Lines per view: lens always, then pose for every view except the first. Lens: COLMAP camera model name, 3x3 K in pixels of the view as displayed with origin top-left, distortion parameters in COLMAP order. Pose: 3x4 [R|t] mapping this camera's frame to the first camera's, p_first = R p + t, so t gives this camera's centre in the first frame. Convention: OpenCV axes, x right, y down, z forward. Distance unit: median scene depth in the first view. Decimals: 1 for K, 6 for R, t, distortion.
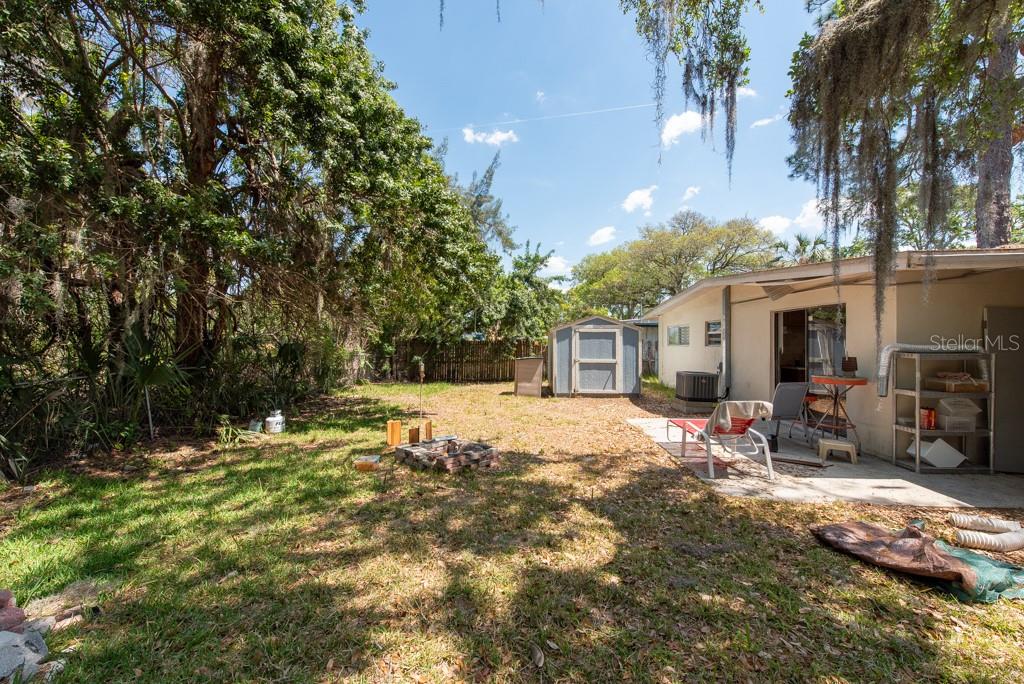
lens RADIAL K [[400.8, 0, 510.0], [0, 400.8, 343.1], [0, 0, 1]] dist [0.014347, -0.002974]
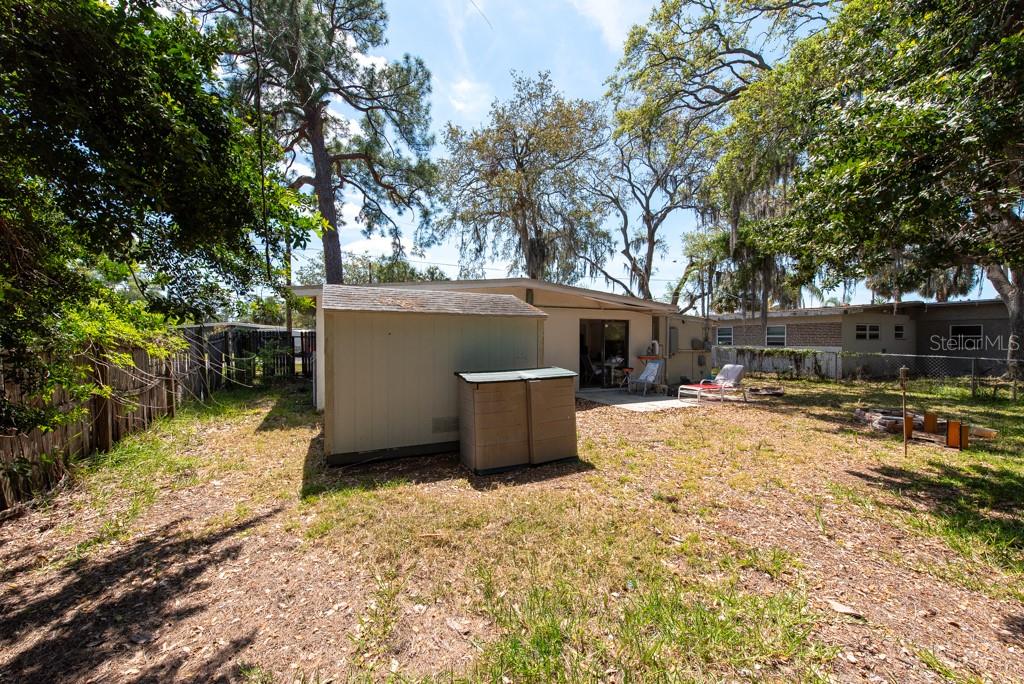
lens RADIAL K [[400.8, 0, 509.2], [0, 400.8, 344.0], [0, 0, 1]] dist [0.014347, -0.002974]
pose [[-0.455924, -0.005414, 0.890002, -0.748631], [0.000996, 0.999978, 0.006593, 0.006732], [-0.890018, 0.003892, -0.455909, 2.725019]]
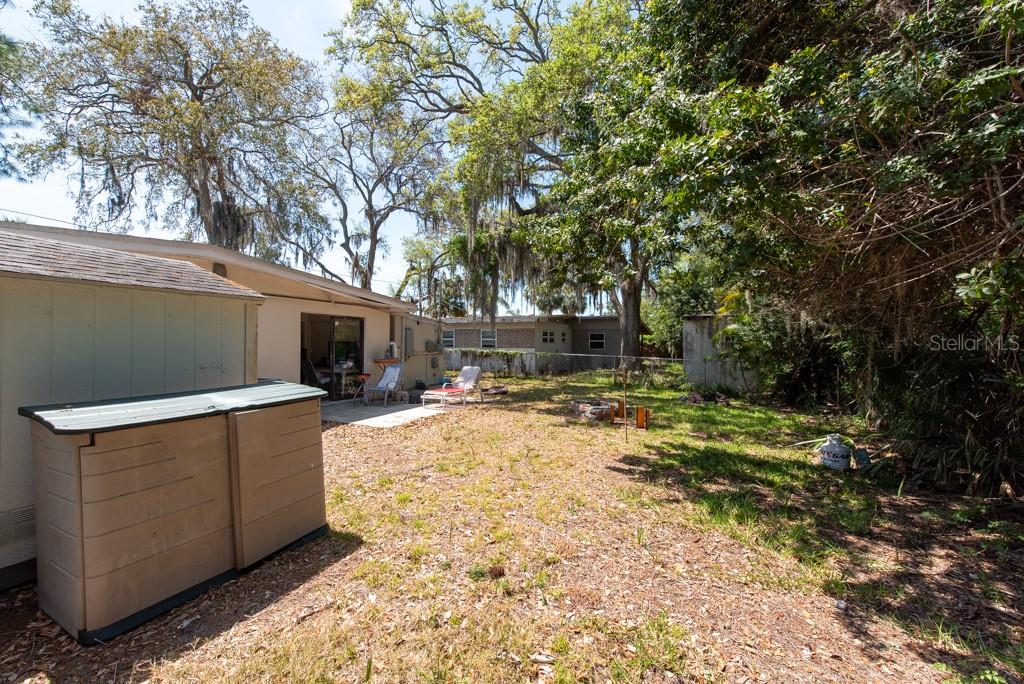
lens RADIAL K [[400.8, 0, 513.6], [0, 400.8, 345.1], [0, 0, 1]] dist [0.014347, -0.002974]
pose [[-0.920258, -0.003464, 0.391296, -0.460170], [-0.002889, 0.999994, 0.002059, 0.012315], [-0.391301, 0.000764, -0.920262, 2.586116]]
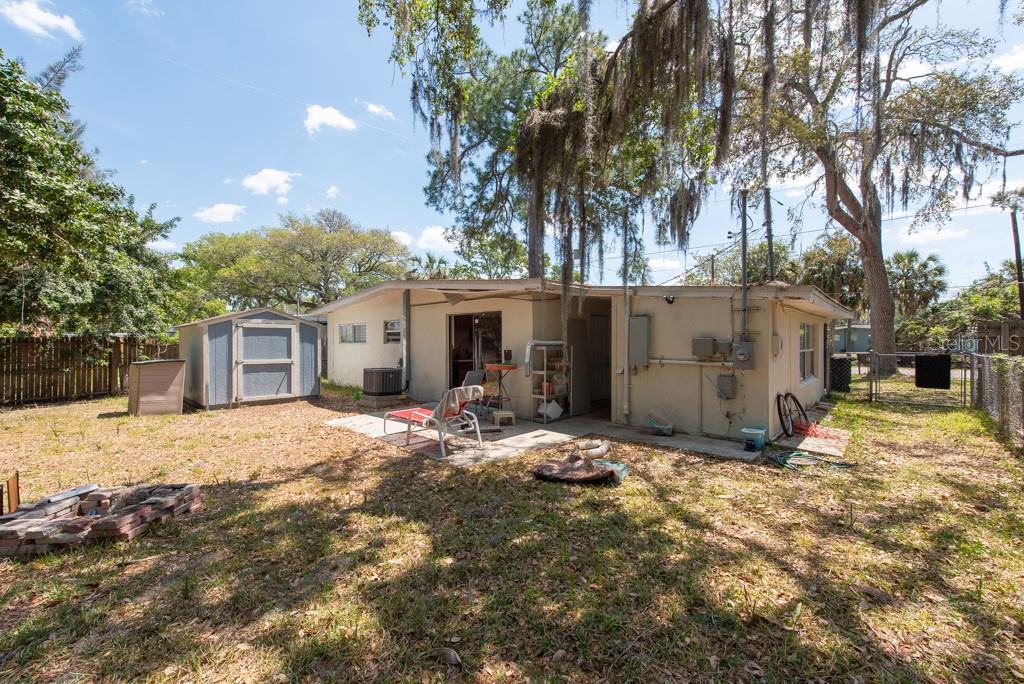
lens RADIAL K [[400.8, 0, 513.0], [0, 400.8, 343.0], [0, 0, 1]] dist [0.014347, -0.002974]
pose [[0.649370, -0.001856, 0.760470, -0.202879], [0.001522, 0.999998, 0.001141, 0.009865], [-0.760471, 0.000416, 0.649372, 0.093395]]
